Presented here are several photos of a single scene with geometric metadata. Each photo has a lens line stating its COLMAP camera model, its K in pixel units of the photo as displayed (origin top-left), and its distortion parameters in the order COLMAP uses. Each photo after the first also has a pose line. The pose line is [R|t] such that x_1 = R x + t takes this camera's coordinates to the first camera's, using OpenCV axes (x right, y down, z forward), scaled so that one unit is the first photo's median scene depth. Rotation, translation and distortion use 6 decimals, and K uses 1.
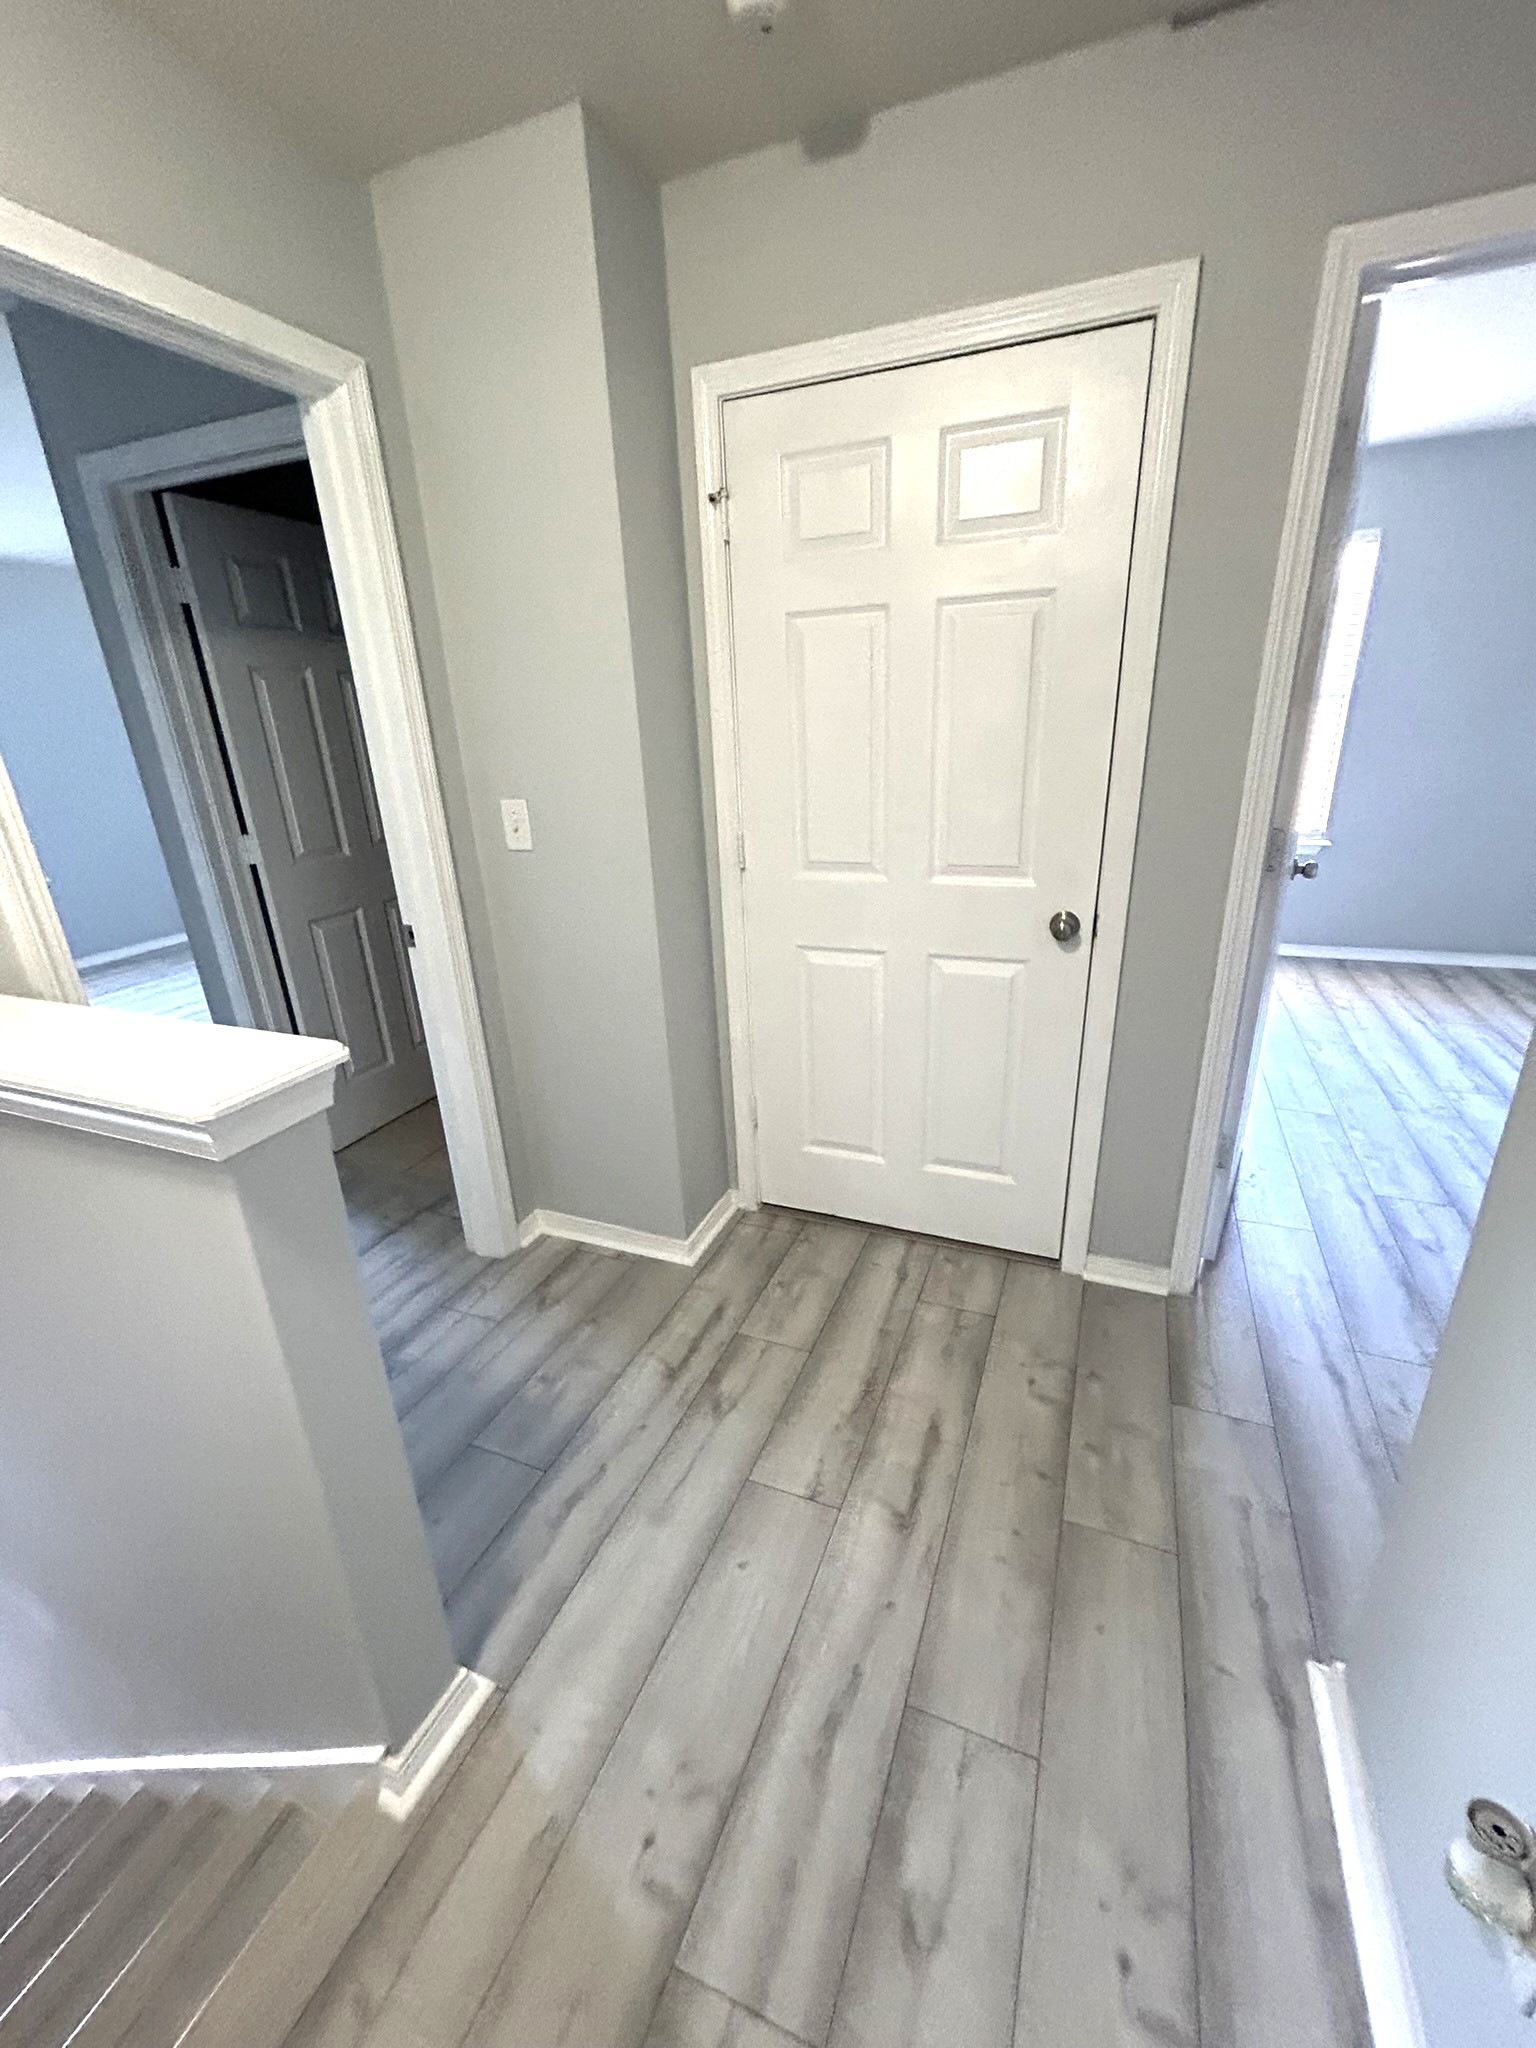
lens RADIAL K [[833.1, 0, 770.6], [0, 833.1, 1025.2], [0, 0, 1]] dist [-0.000250, 0.001113]
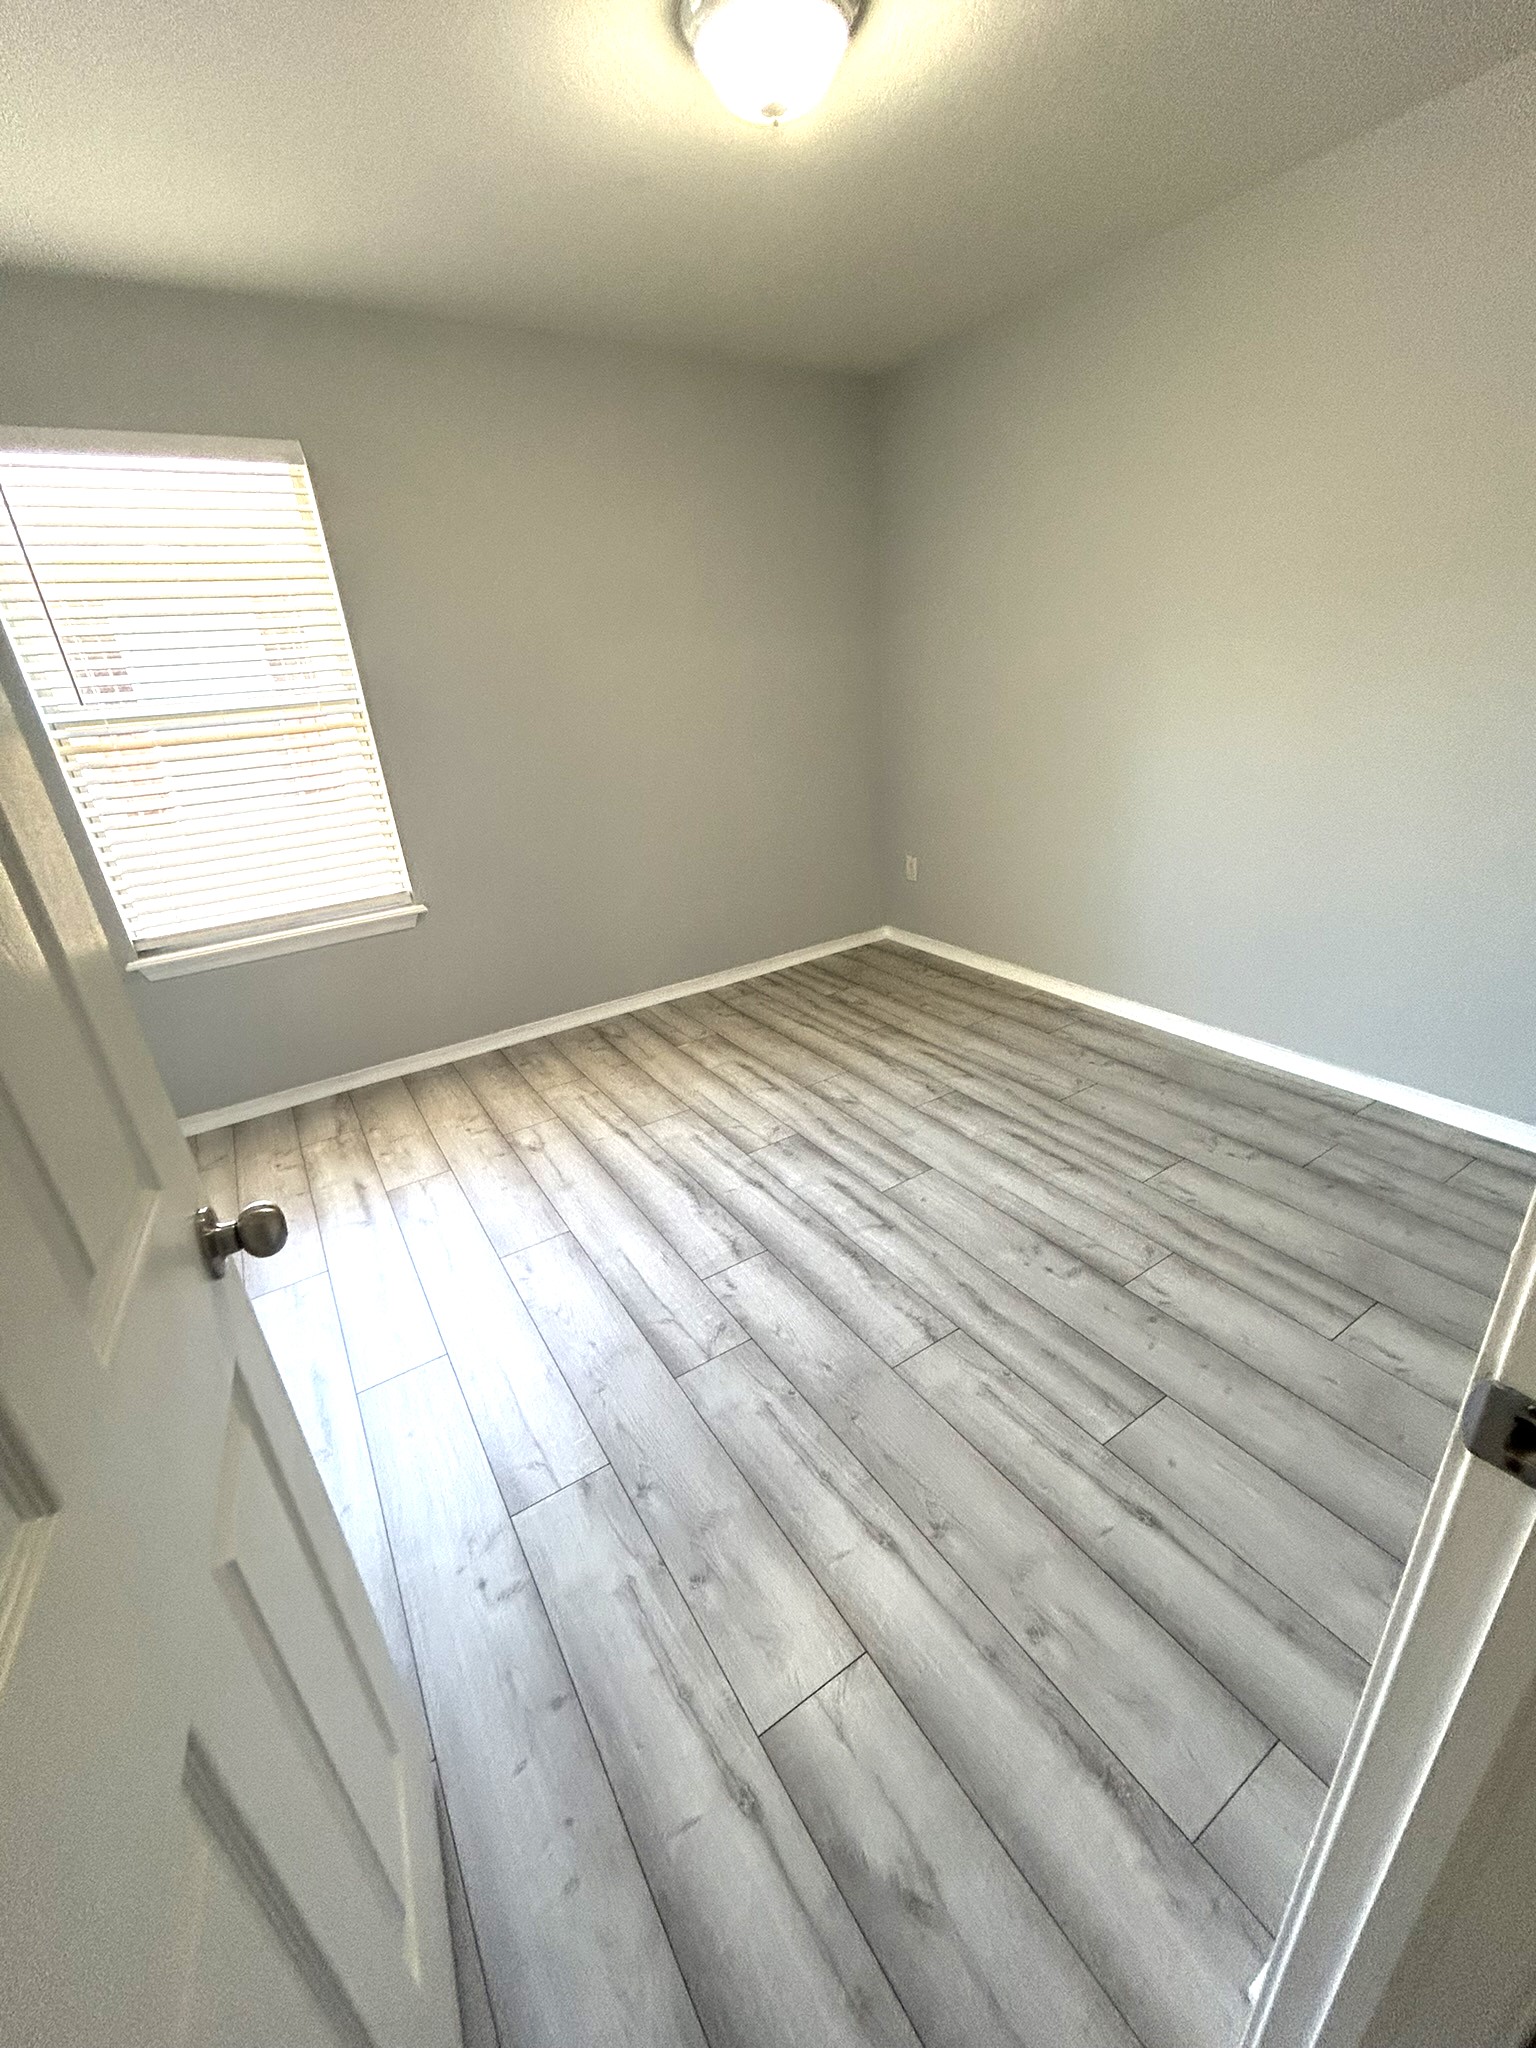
lens RADIAL K [[833.1, 0, 770.6], [0, 833.1, 1025.2], [0, 0, 1]] dist [-0.000250, 0.001113]
pose [[0.576507, -0.323145, 0.750478, 0.551396], [0.332384, 0.931793, 0.145883, -0.261852], [-0.746432, 0.165345, 0.644593, 0.682178]]
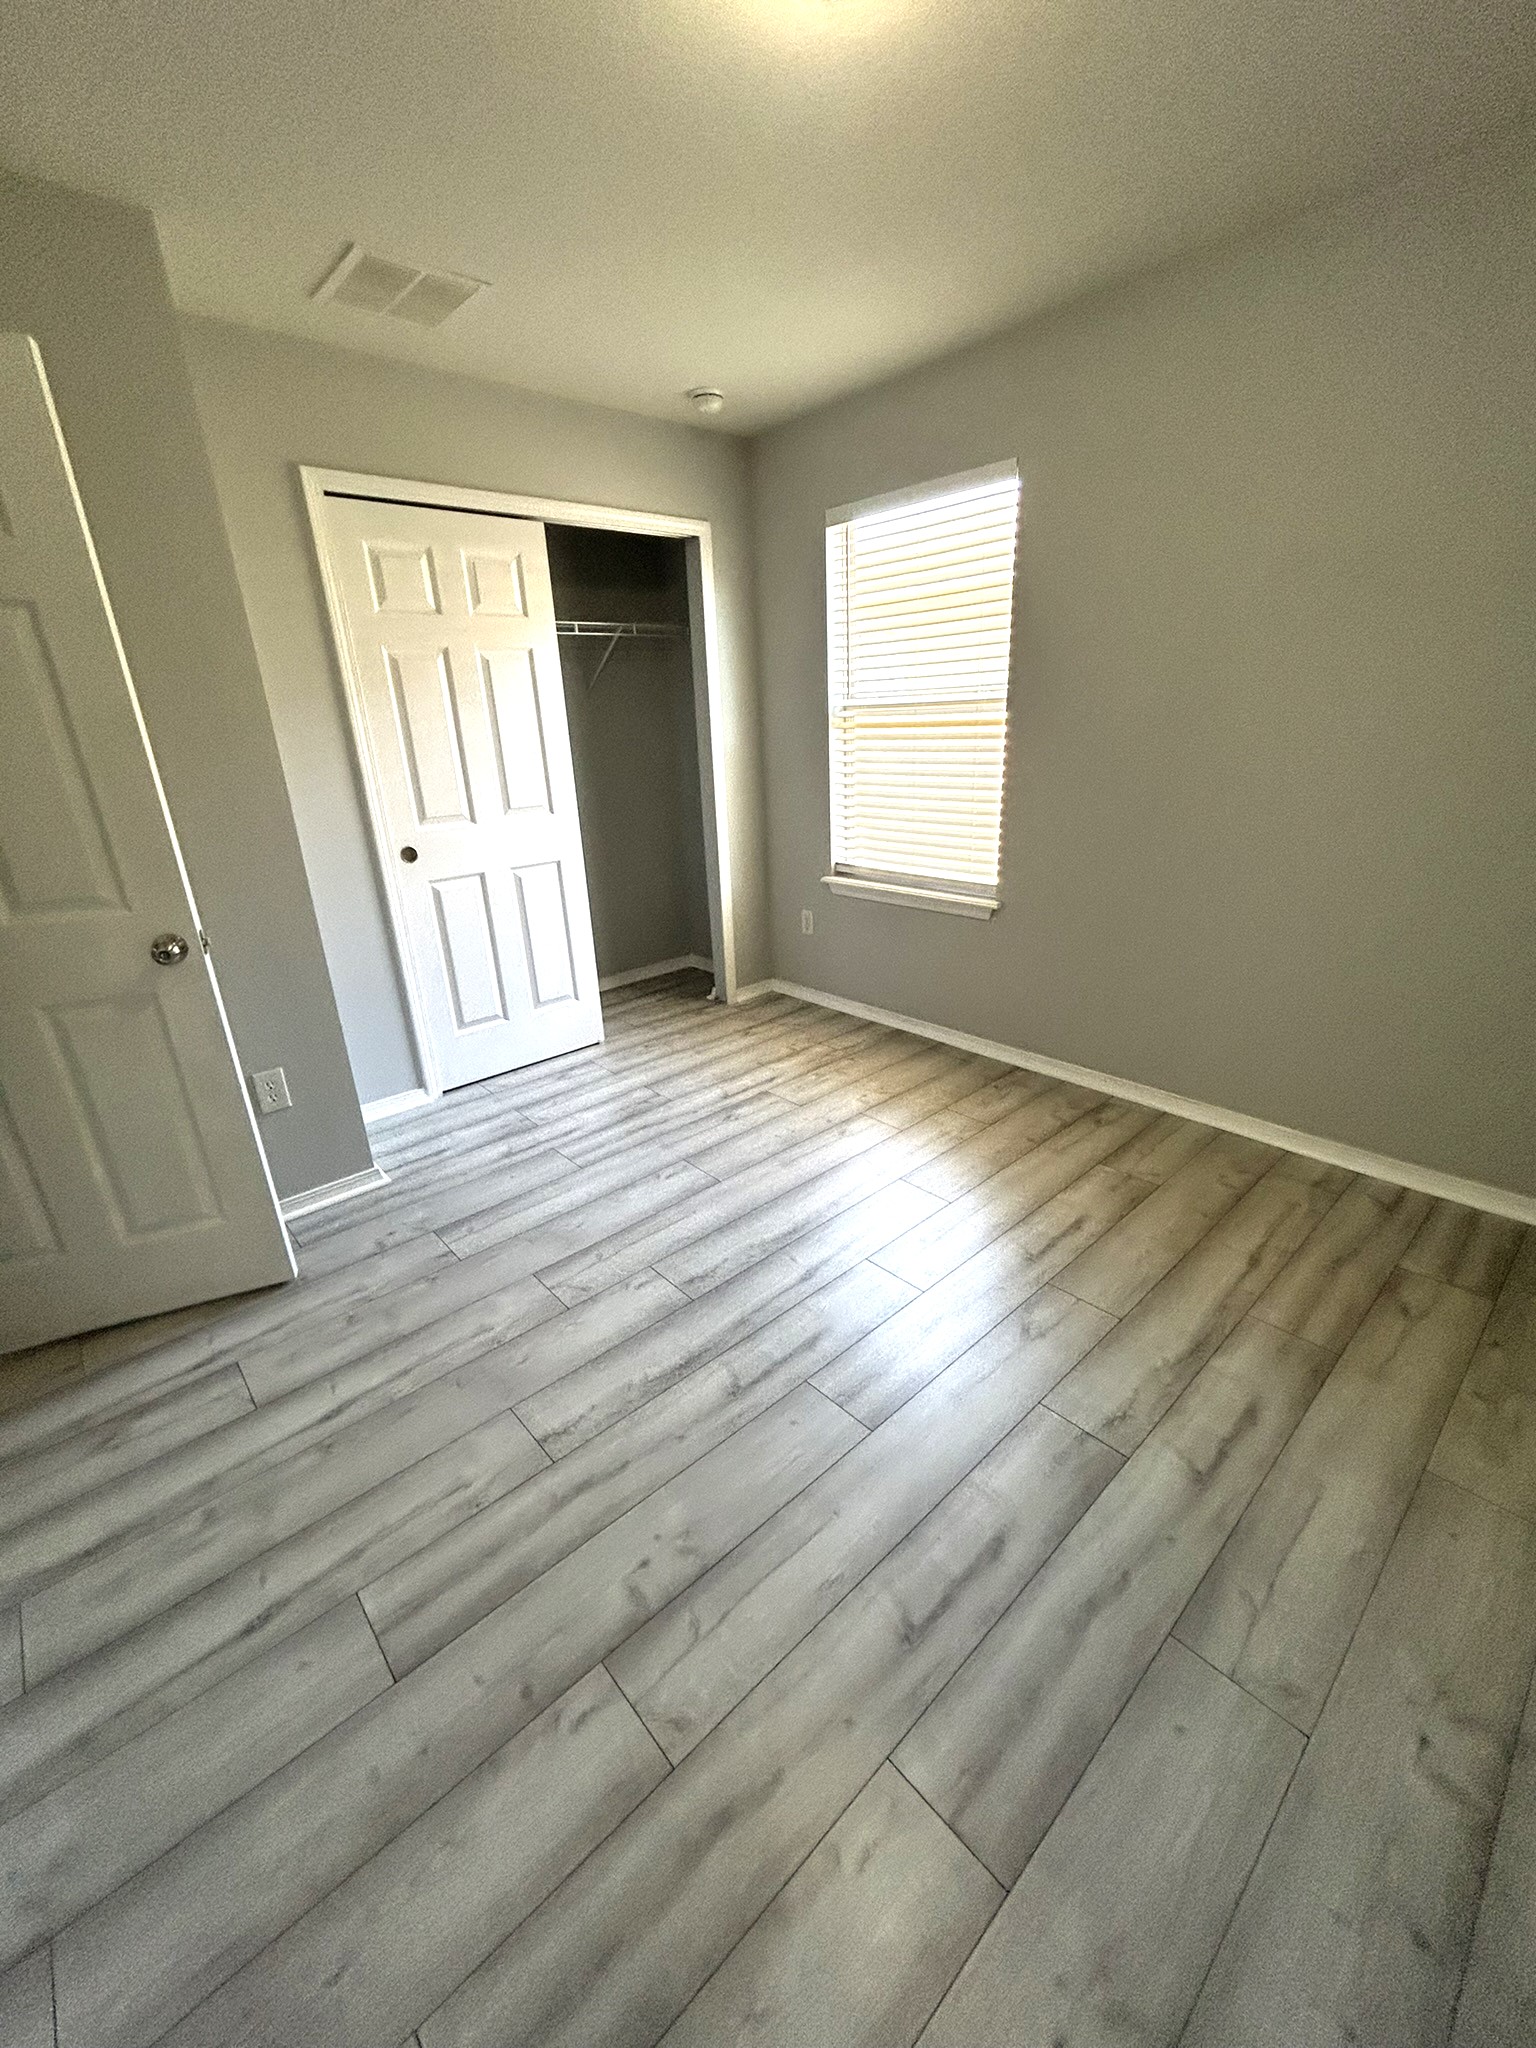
lens RADIAL K [[833.1, 0, 770.6], [0, 833.1, 1025.2], [0, 0, 1]] dist [-0.000250, 0.001113]
pose [[0.902967, 0.157553, -0.399785, 1.578822], [-0.149784, 0.987412, 0.050826, -0.245334], [0.402760, 0.013987, 0.915199, 0.526477]]
